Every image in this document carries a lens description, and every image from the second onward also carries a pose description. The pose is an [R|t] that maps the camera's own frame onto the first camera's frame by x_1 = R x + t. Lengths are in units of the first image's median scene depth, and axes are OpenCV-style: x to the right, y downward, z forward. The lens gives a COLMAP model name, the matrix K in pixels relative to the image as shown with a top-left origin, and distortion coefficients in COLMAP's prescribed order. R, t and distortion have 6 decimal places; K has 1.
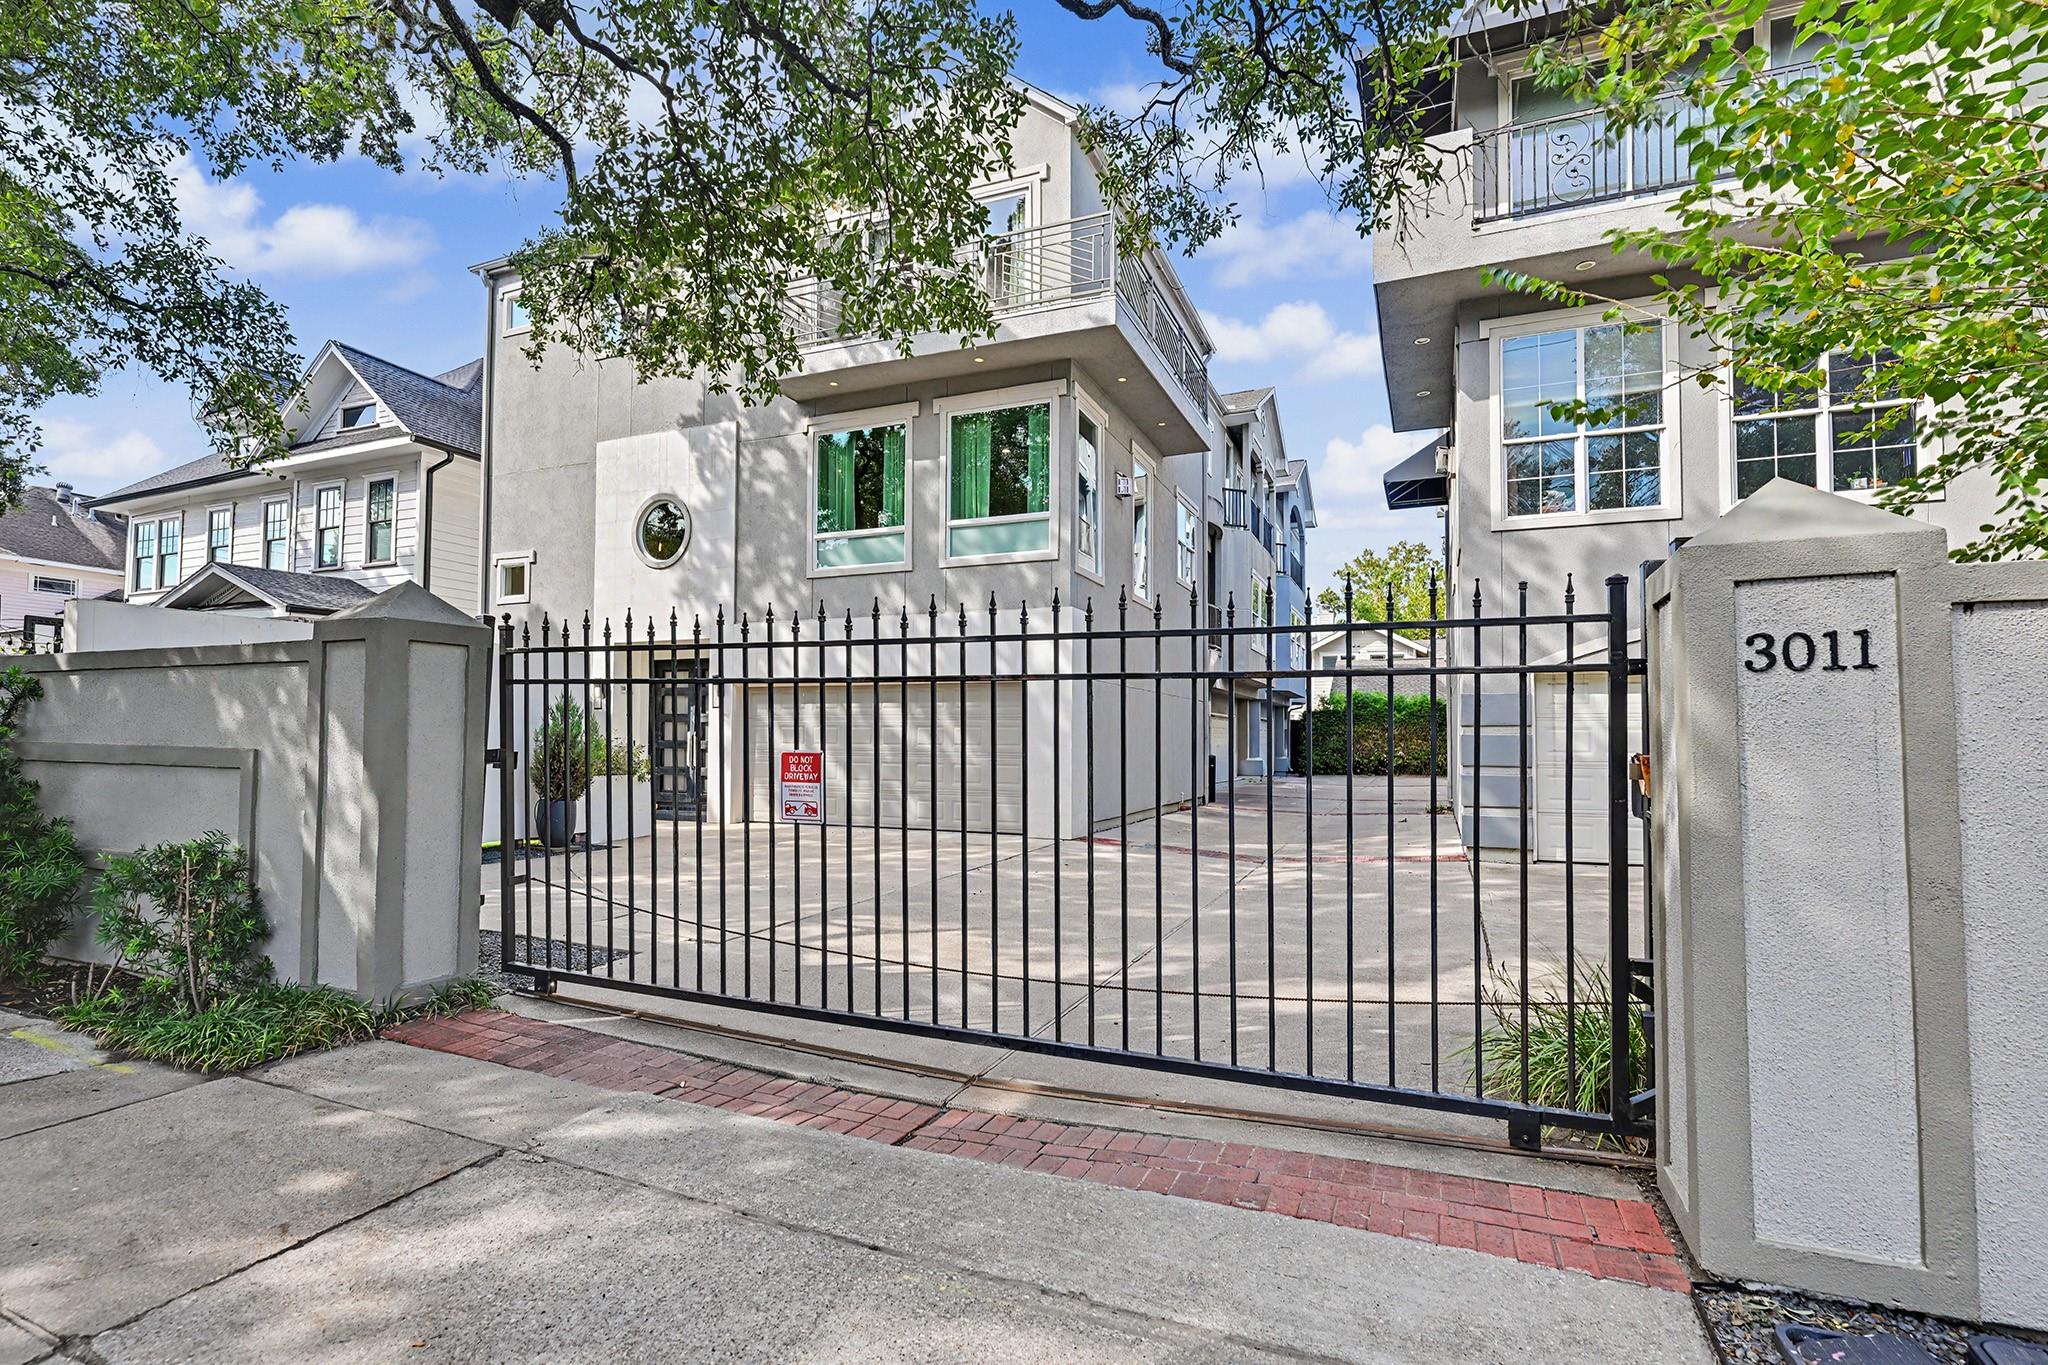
lens RADIAL K [[1006.7, 0, 1021.6], [0, 1006.7, 694.4], [0, 0, 1]] dist [-0.005330, -0.001844]
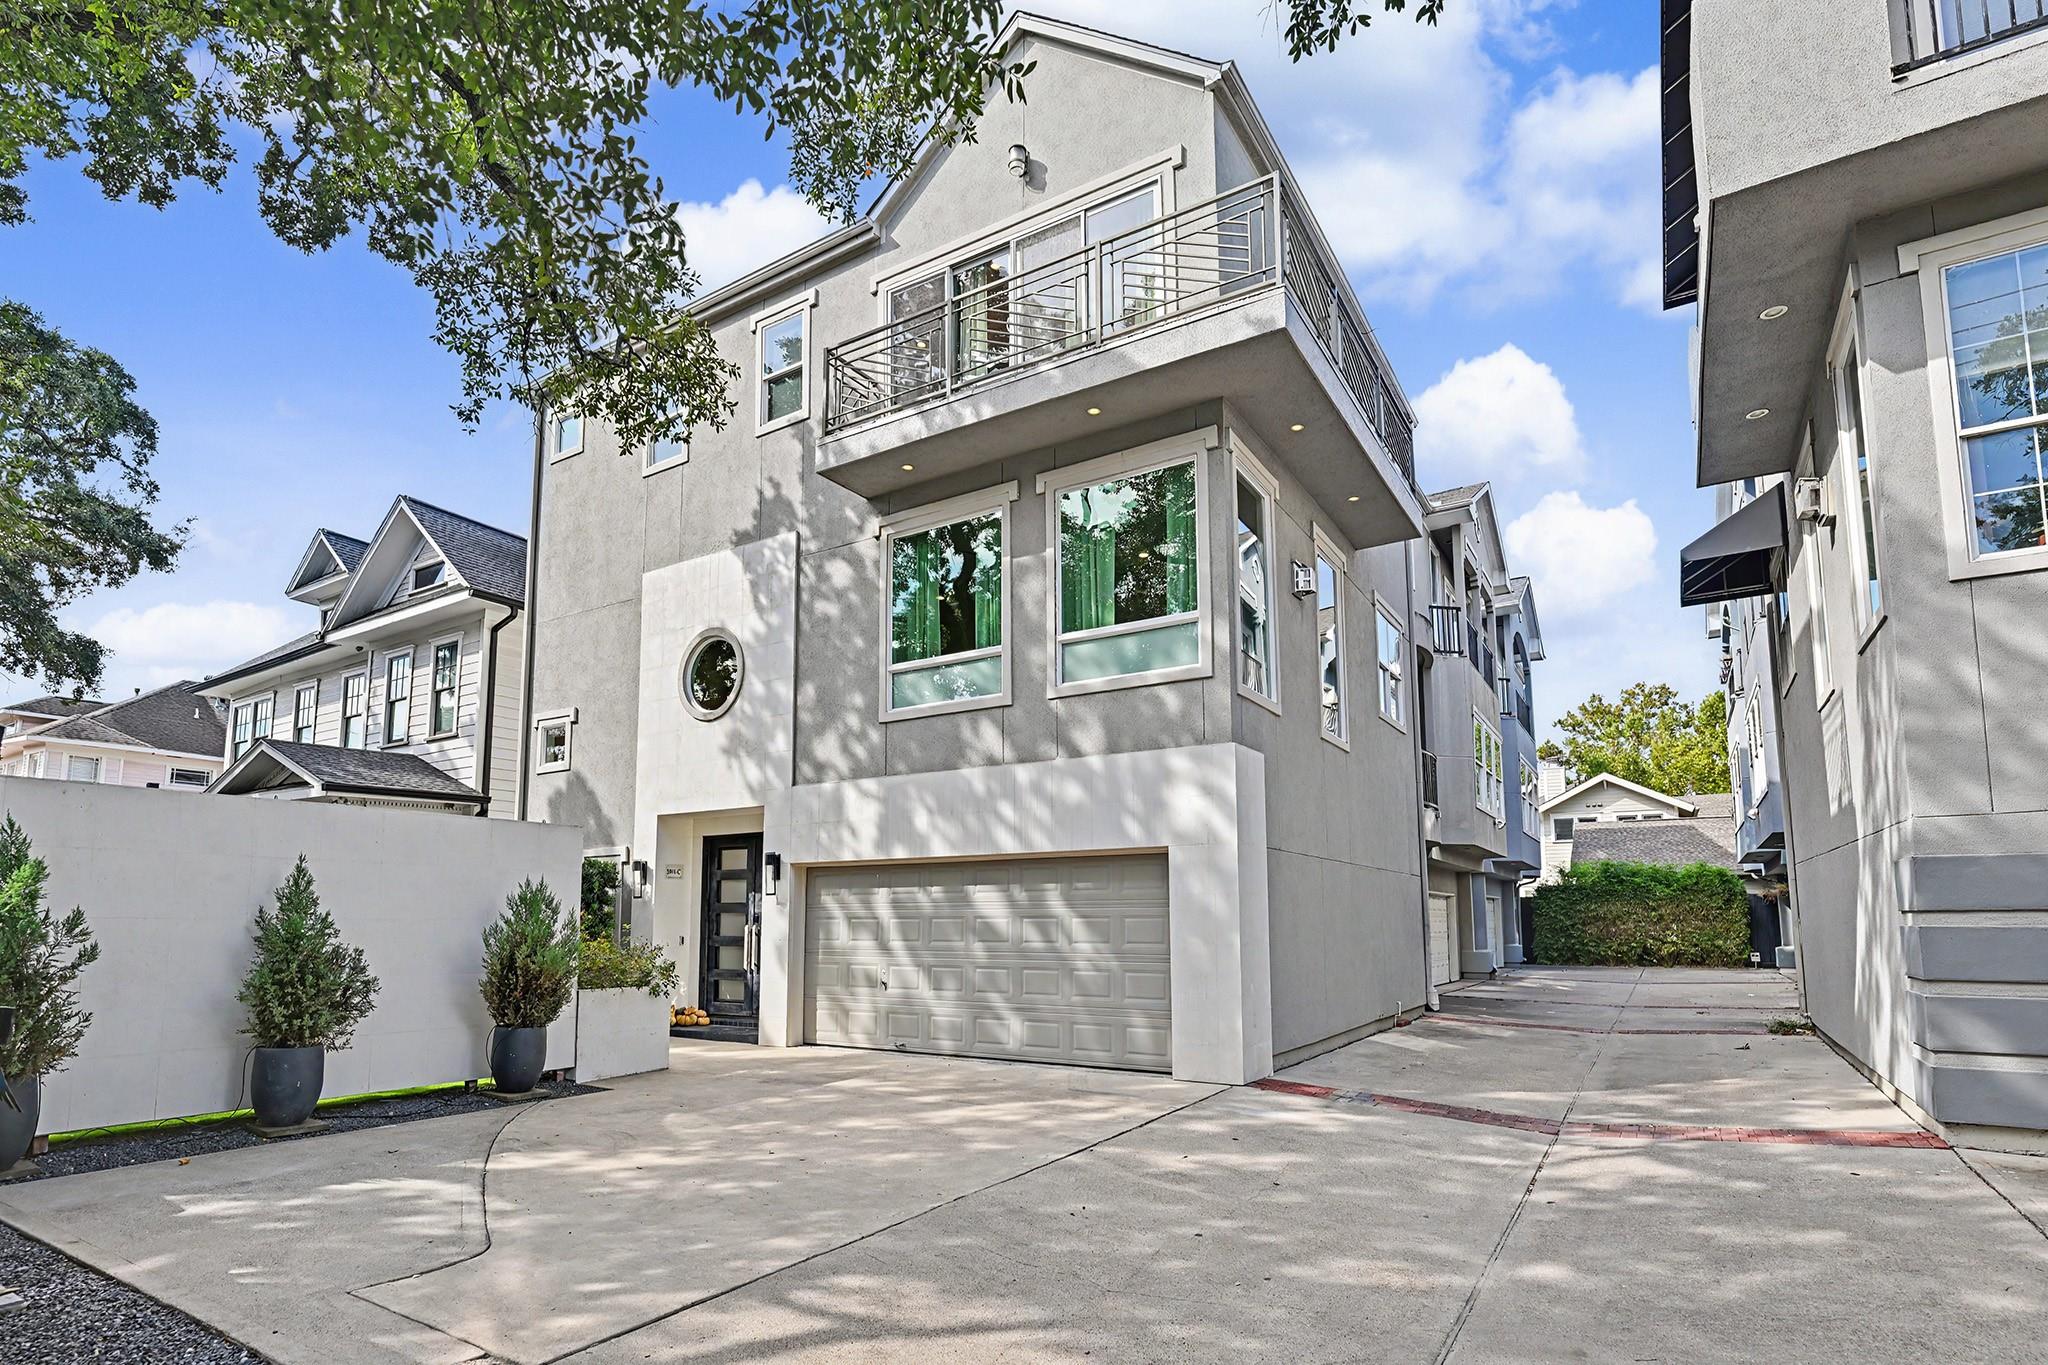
lens RADIAL K [[1006.7, 0, 1017.6], [0, 1006.7, 822.5], [0, 0, 1]] dist [-0.005330, -0.001844]
pose [[0.984755, -0.024988, -0.172141, 0.018903], [0.016117, 0.998478, -0.052741, 0.002518], [0.173197, 0.049163, 0.983659, 0.260682]]
